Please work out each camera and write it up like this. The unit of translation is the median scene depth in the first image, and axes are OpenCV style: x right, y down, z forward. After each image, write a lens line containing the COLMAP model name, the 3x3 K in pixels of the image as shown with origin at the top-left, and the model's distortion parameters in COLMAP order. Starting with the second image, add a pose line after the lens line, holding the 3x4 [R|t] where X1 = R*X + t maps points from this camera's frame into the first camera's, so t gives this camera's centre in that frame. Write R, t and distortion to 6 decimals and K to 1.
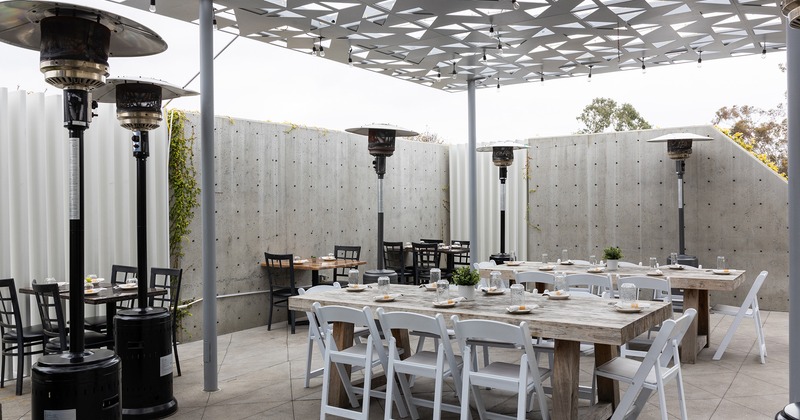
lens RADIAL K [[656.0, 0, 400.0], [0, 656.0, 210.0], [0, 0, 1]] dist [-0.005934, -0.000839]
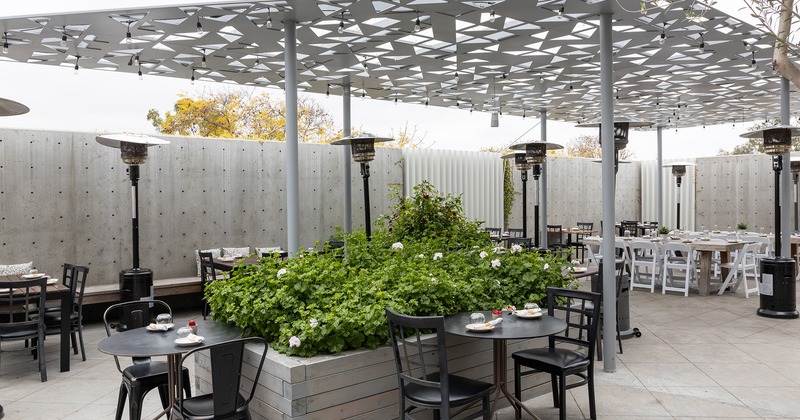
lens RADIAL K [[651.8, 0, 400.0], [0, 651.8, 210.0], [0, 0, 1]] dist [0.014183, 0.003778]
pose [[0.971317, 0.006735, -0.237693, -0.134217], [-0.003686, 0.999905, 0.013270, -0.001244], [0.237760, -0.012013, 0.971250, -0.769843]]
